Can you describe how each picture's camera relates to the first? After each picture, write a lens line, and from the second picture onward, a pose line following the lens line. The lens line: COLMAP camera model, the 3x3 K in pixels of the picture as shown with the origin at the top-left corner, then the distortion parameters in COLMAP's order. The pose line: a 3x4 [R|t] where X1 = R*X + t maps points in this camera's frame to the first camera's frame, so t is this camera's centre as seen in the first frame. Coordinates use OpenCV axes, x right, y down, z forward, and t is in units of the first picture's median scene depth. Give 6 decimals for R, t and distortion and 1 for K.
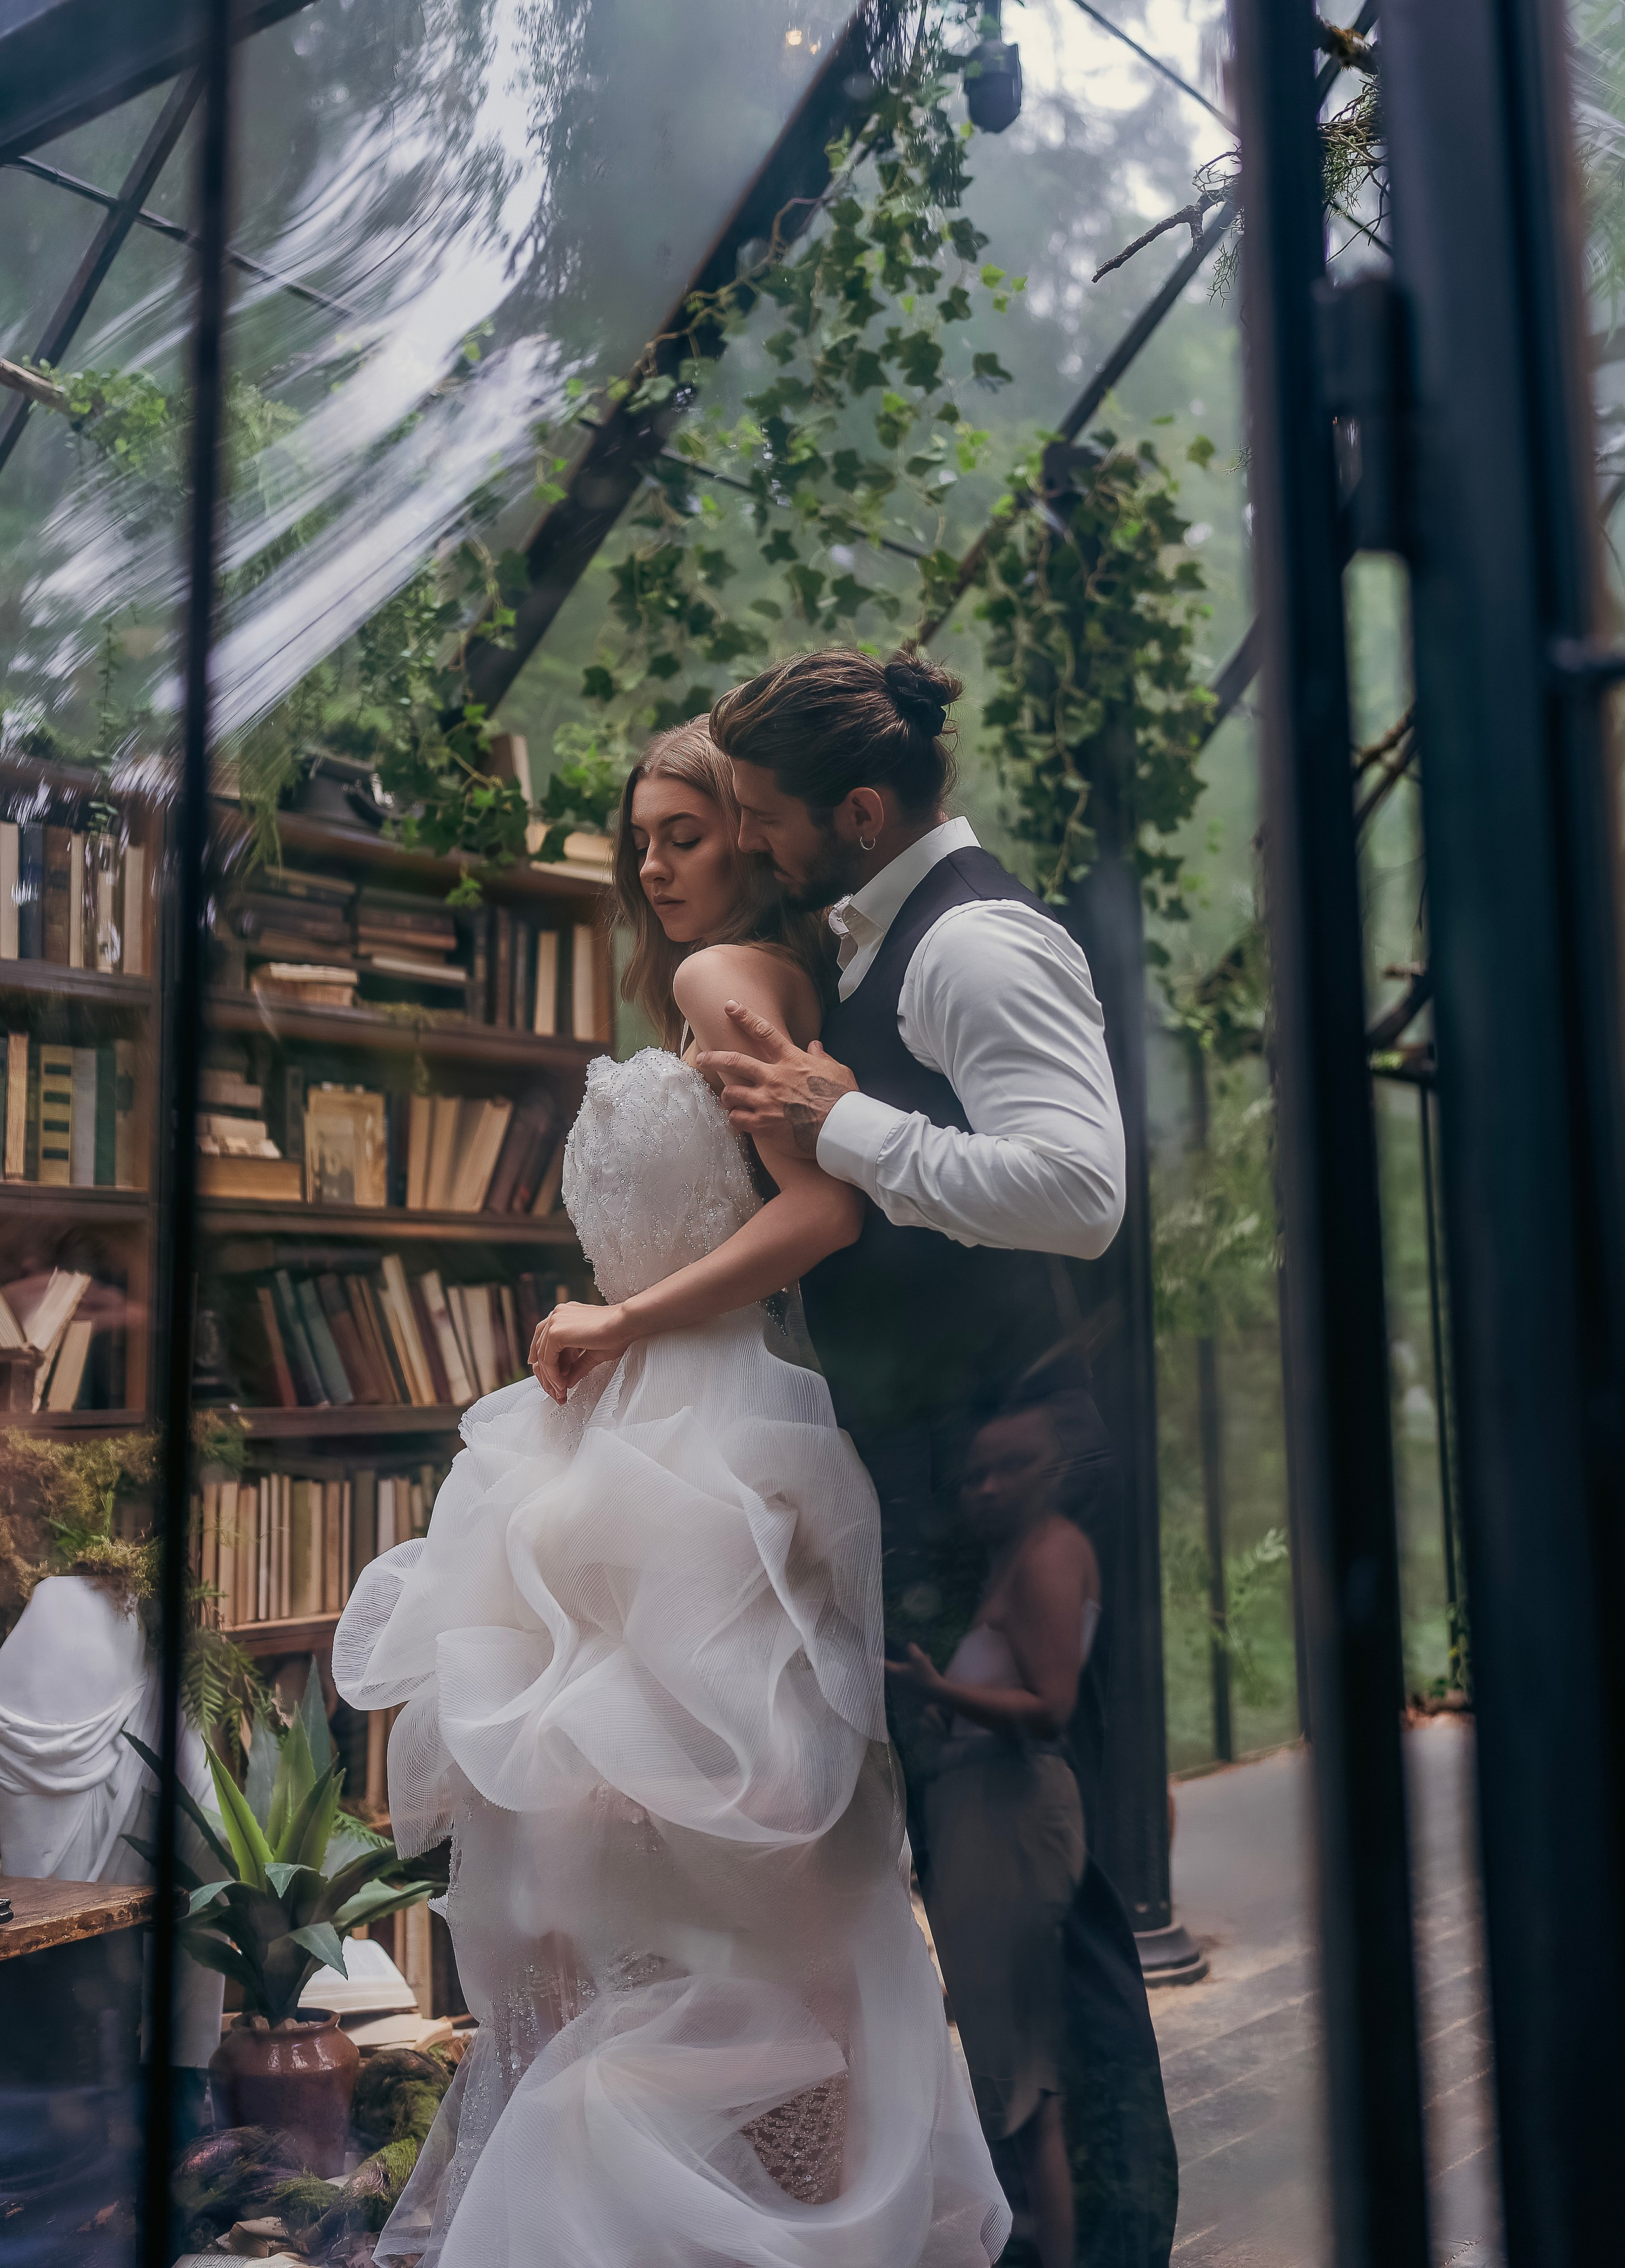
lens RADIAL K [[2475.6, 0, 872.2], [0, 2475.6, 956.3], [0, 0, 1]] dist [-0.005560, 0.021344]
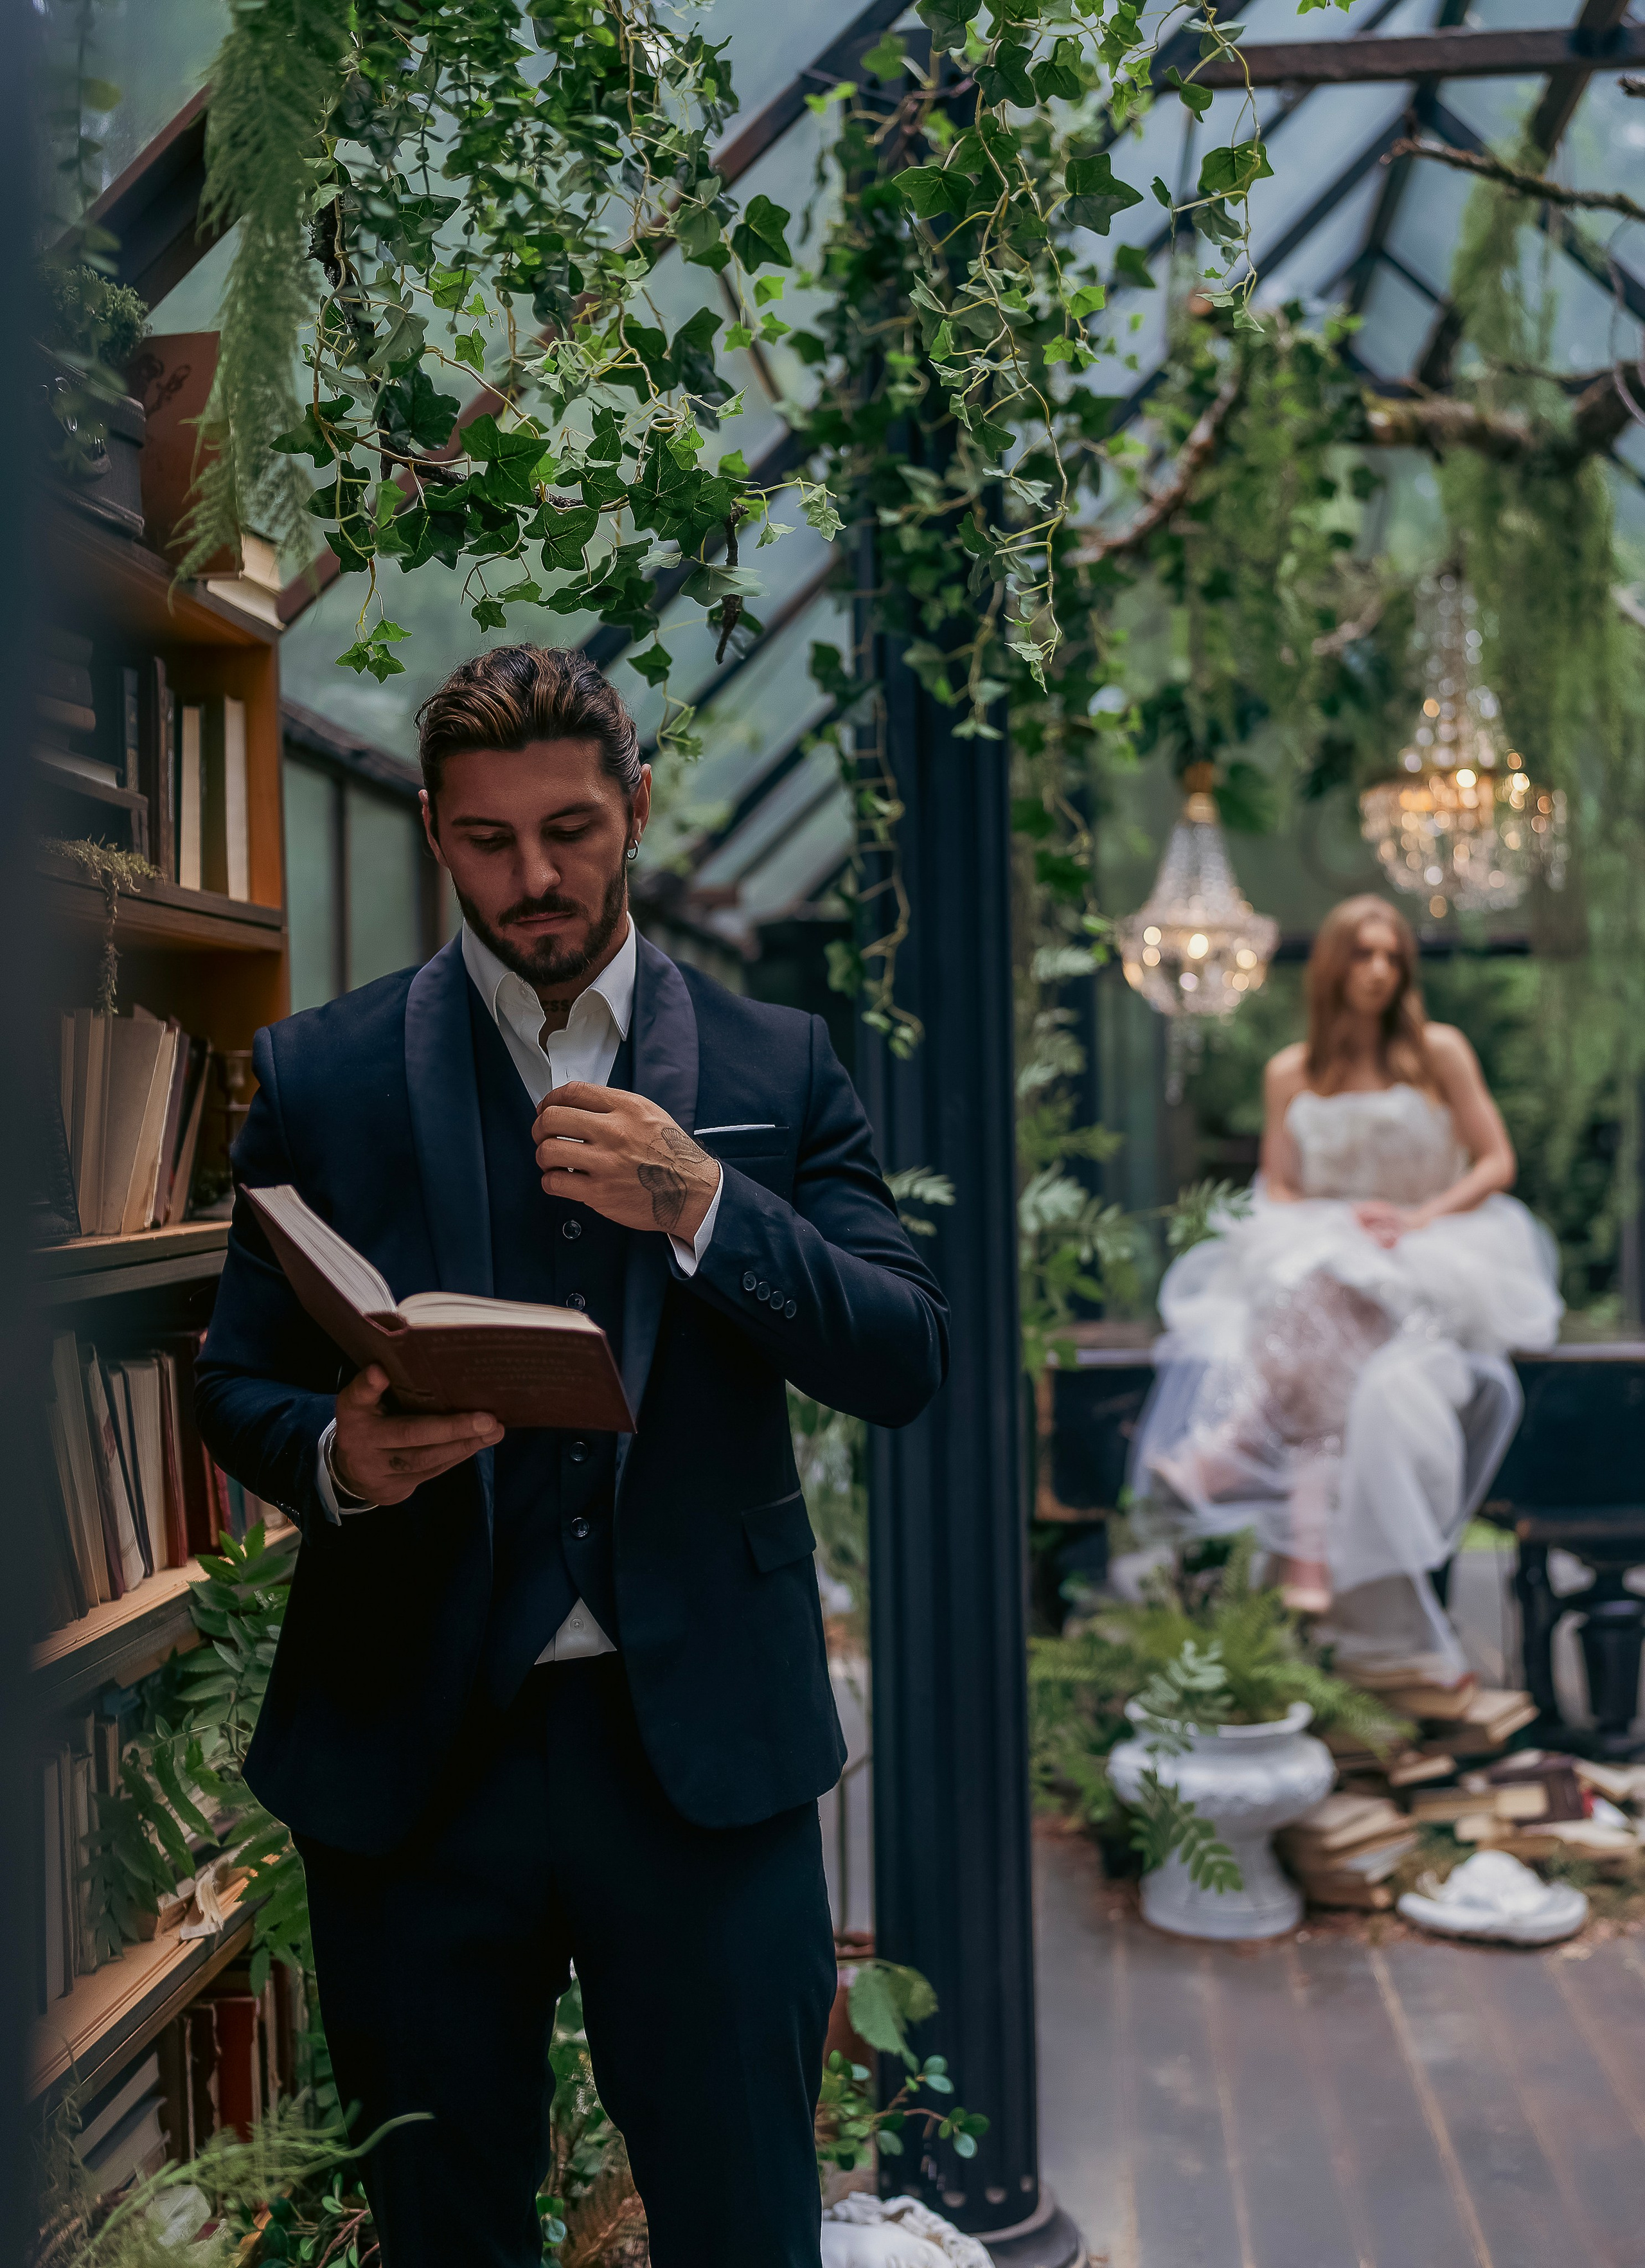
lens RADIAL K [[2486.7, 0, 812.7], [0, 2486.7, 1040.0], [0, 0, 1]] dist [0.012499, 0.028049]
pose [[0.863404, 0.027892, 0.503741, -0.321578], [-0.093607, 0.989990, 0.105626, -0.008356], [-0.495753, -0.138351, 0.857373, 0.482778]]
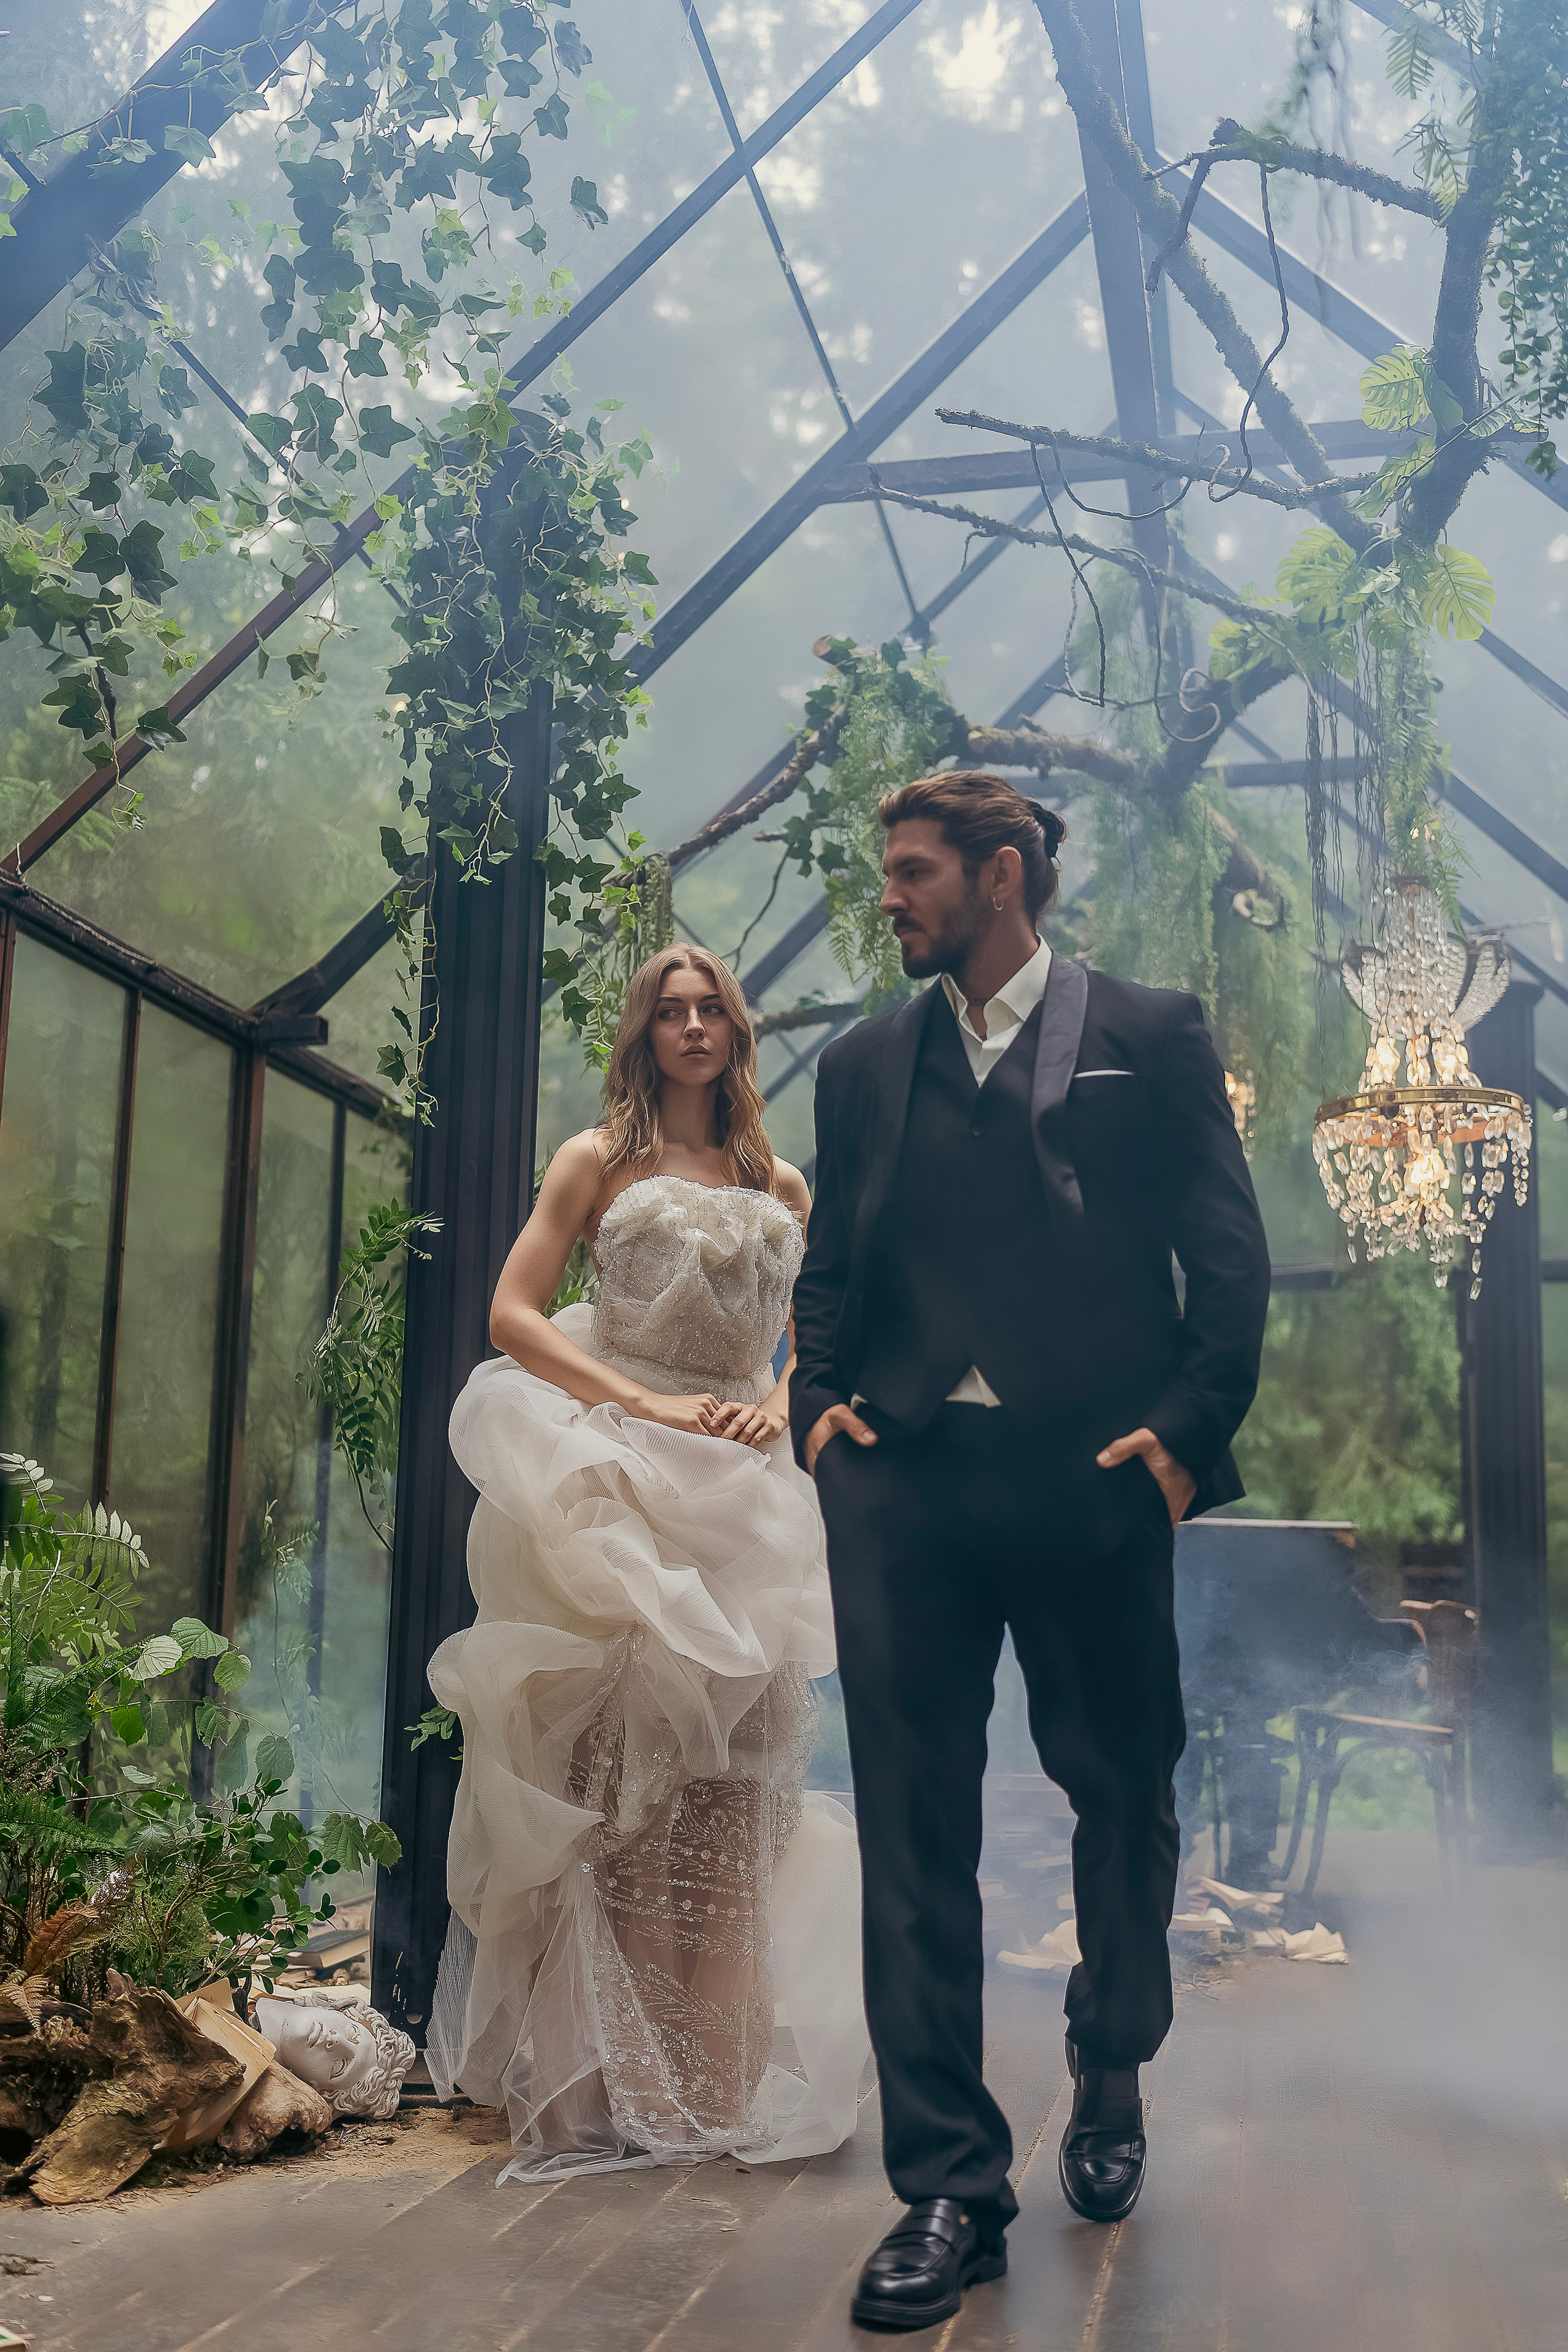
lens RADIAL K [[2260.8, 0, 780.0], [0, 2260.8, 1178.4], [0, 0, 1]] dist [0.000944, 0.012540]
pose [[0.910432, 0.109936, 0.398783, -0.151573], [-0.104807, 0.993886, -0.034715, 0.108303], [-0.400162, -0.010190, 0.916388, 0.231675]]
